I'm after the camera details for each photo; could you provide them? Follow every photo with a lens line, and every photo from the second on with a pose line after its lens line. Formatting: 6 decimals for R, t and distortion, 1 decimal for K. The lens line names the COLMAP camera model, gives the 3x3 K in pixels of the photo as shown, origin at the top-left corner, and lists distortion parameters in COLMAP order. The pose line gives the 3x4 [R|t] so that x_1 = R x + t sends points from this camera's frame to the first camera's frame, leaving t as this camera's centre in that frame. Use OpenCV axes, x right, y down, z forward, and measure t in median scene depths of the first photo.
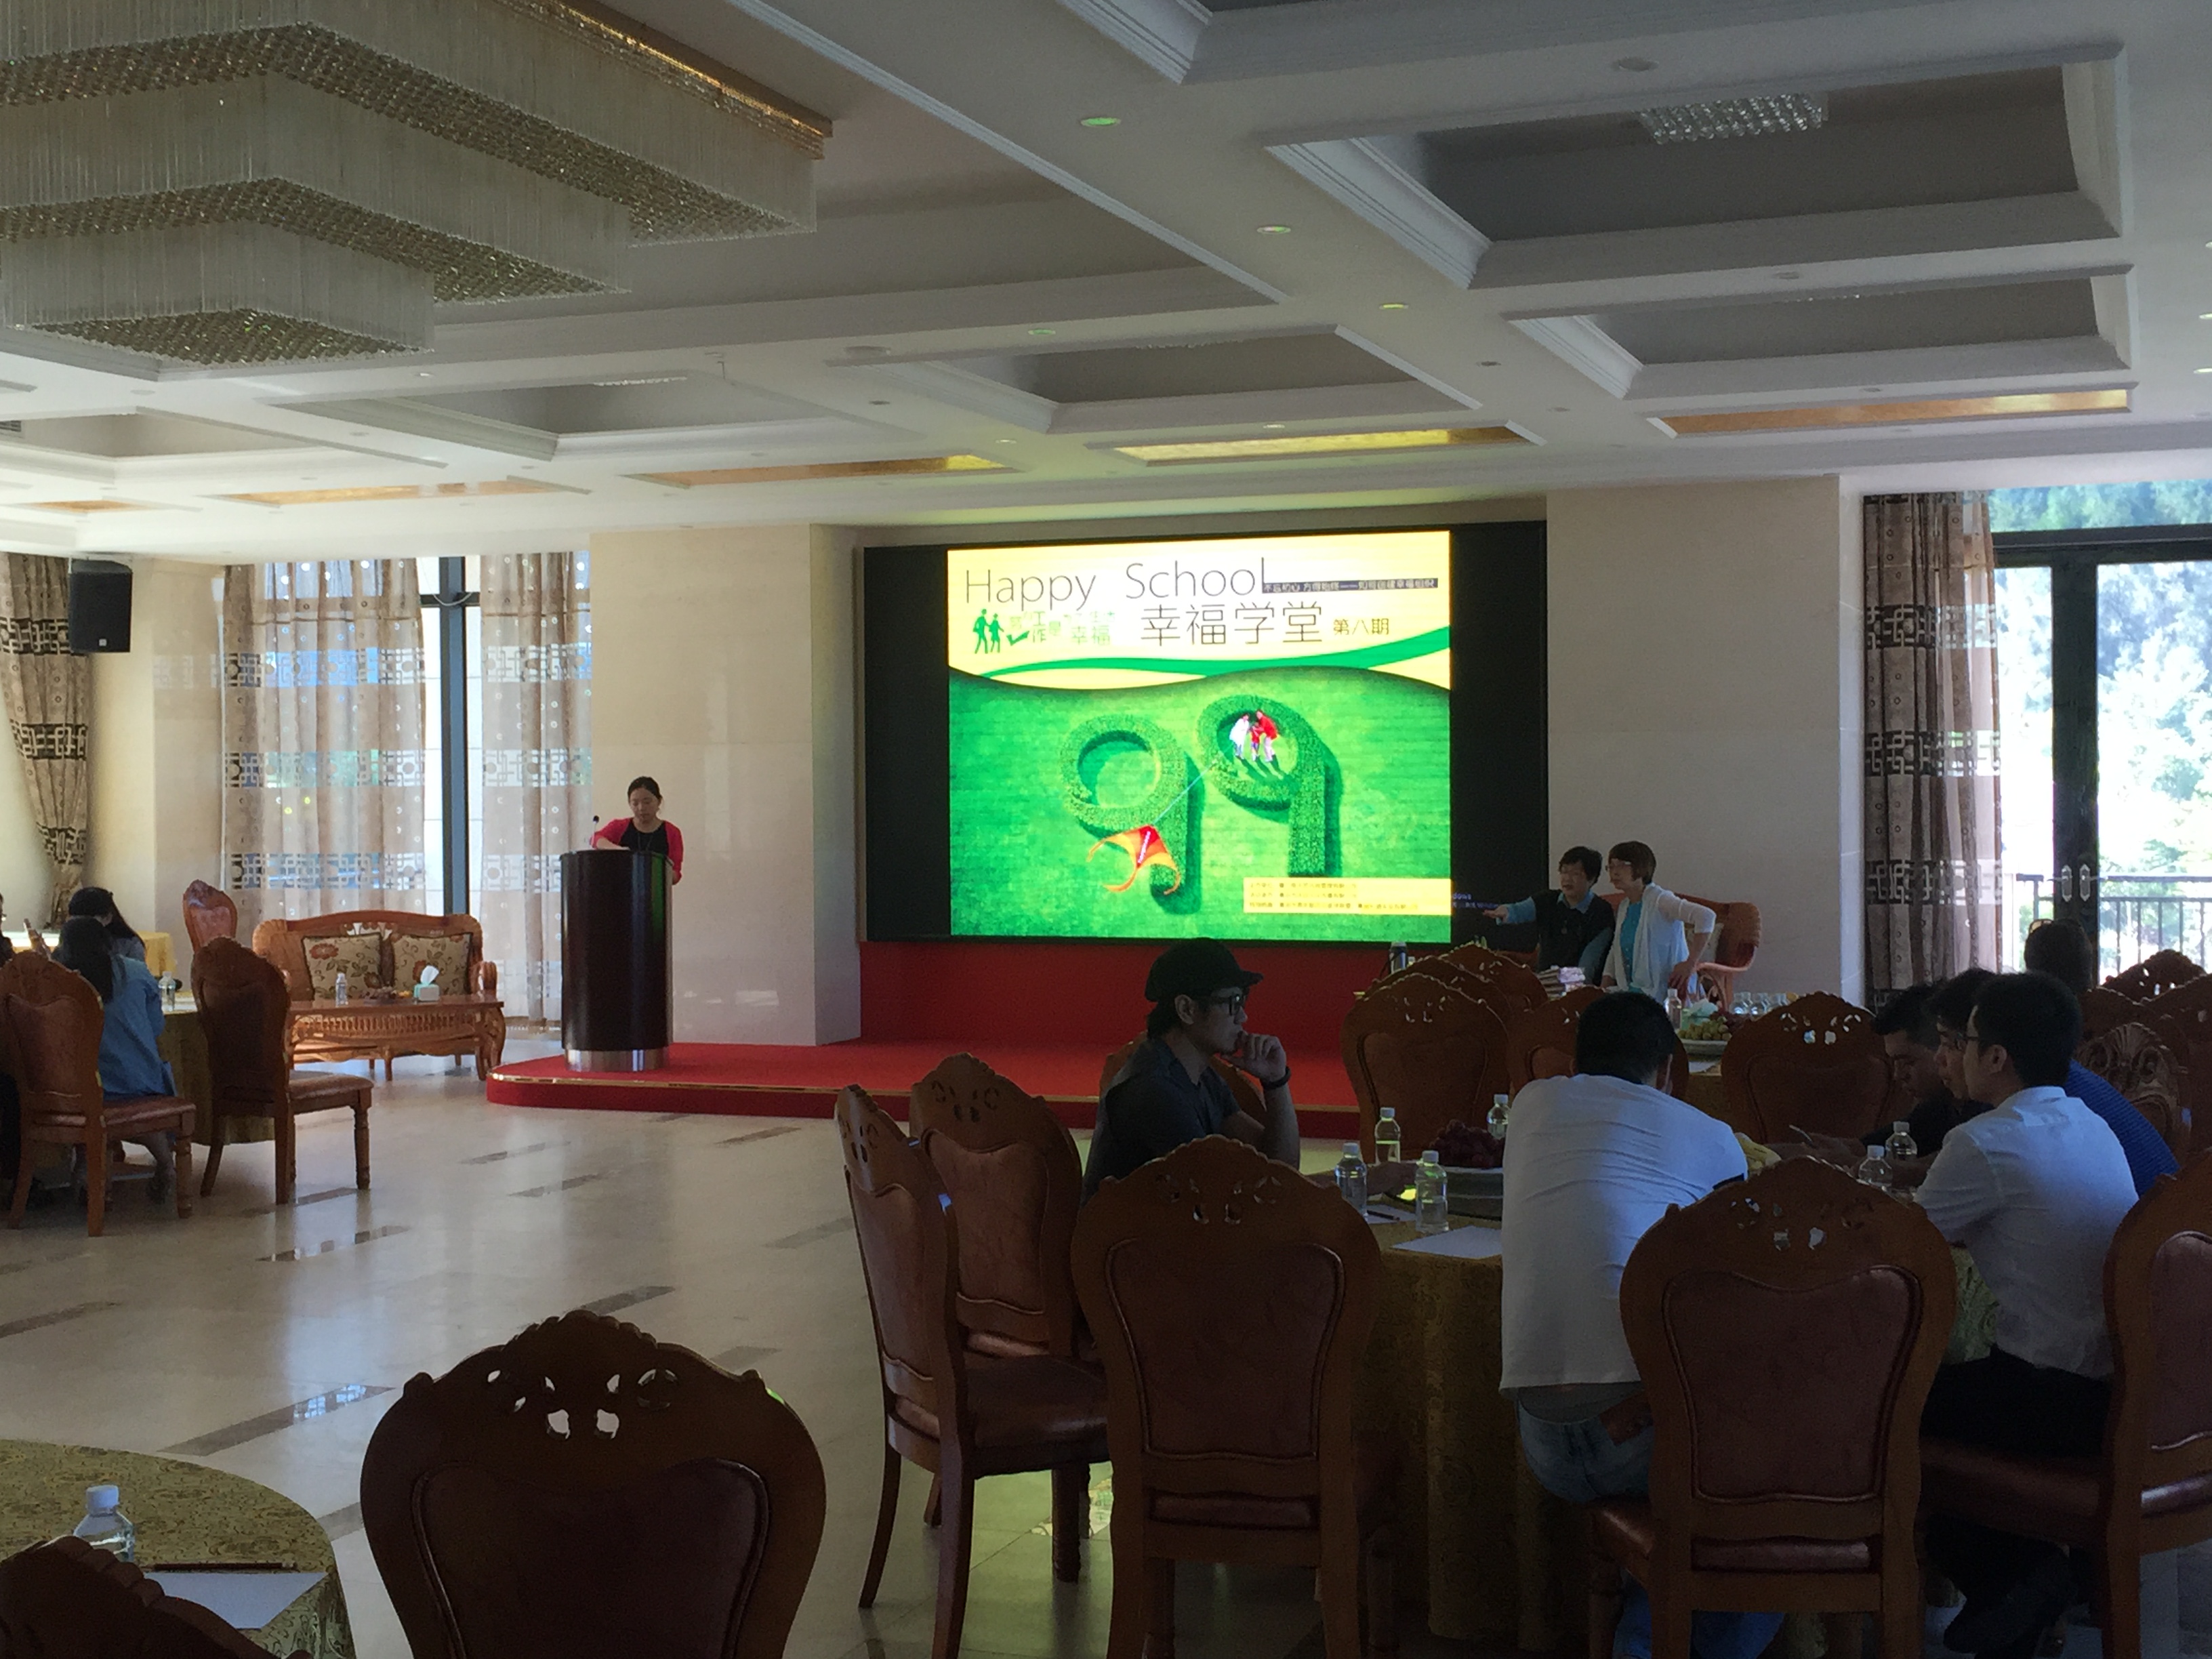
lens RADIAL K [[2712.2, 0, 1107.5], [0, 2712.2, 820.7], [0, 0, 1]] dist [0.009586, 0.000000]
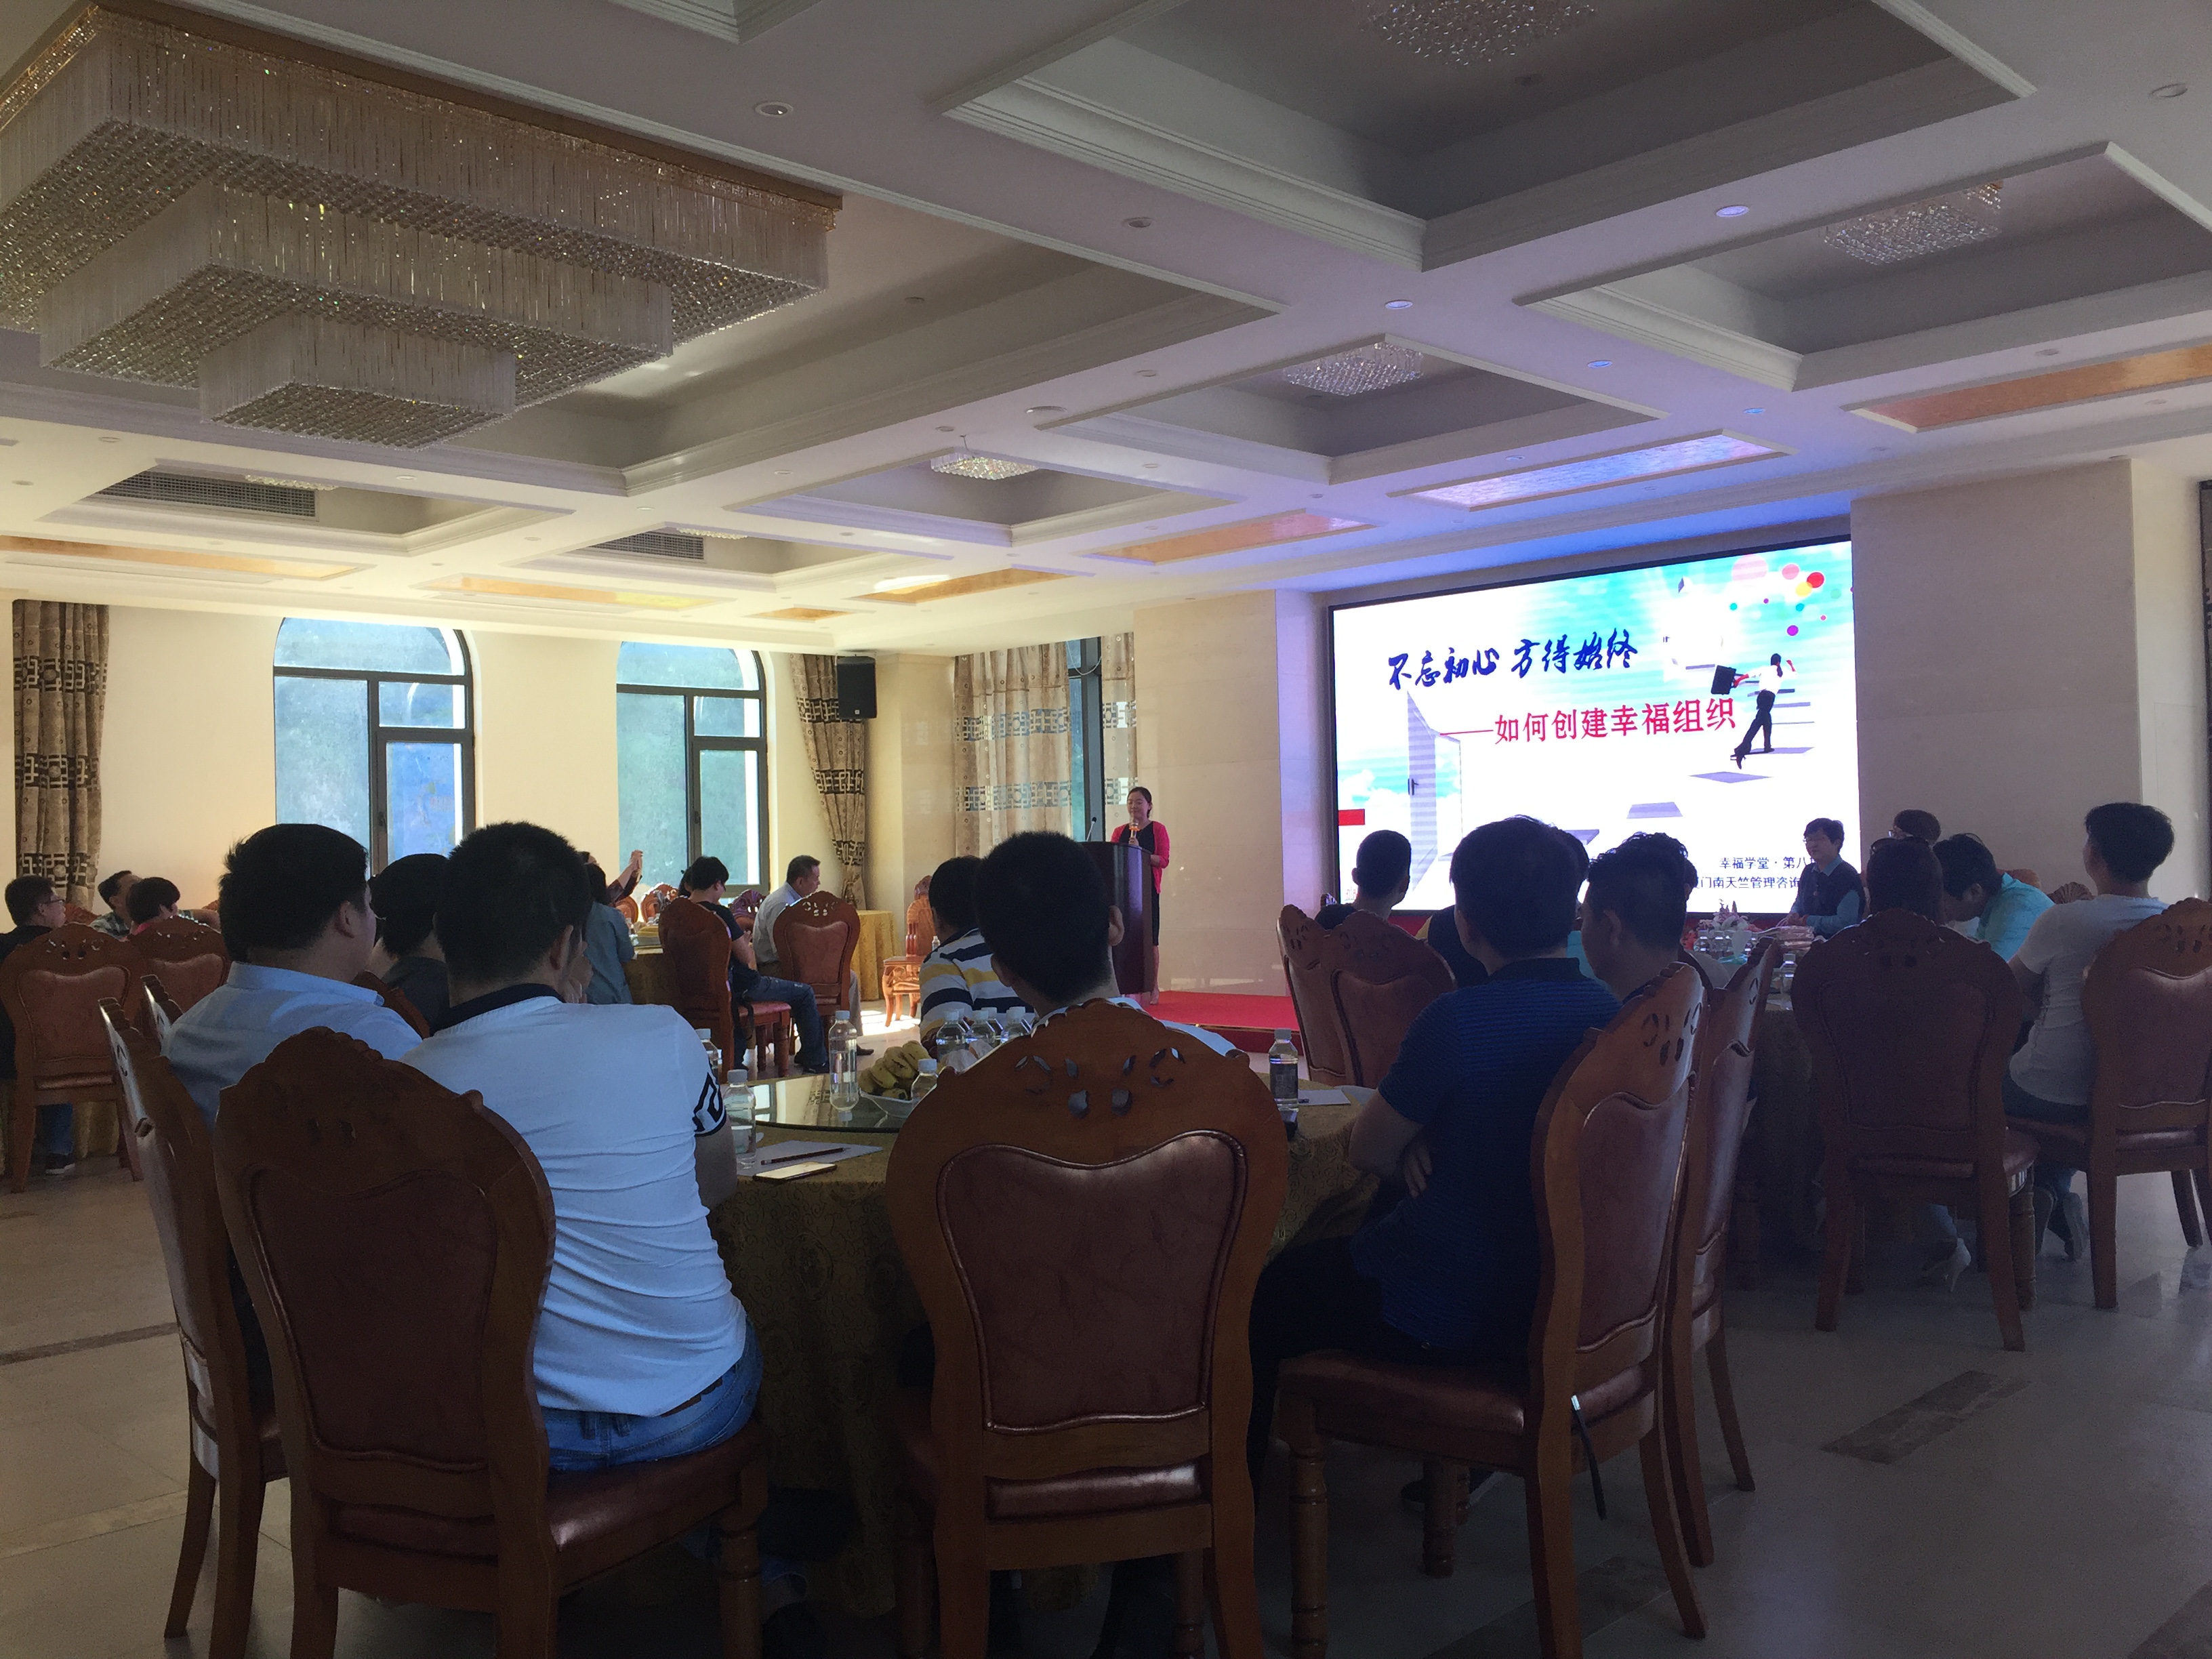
lens RADIAL K [[1897.3, 0, 1100.8], [0, 1897.3, 830.1], [0, 0, 1]] dist [0.018139, 0.001598]
pose [[0.900326, -0.019206, -0.434792, 0.196919], [0.009580, 0.999658, -0.024320, 0.024777], [0.435111, 0.017731, 0.900202, 0.150509]]
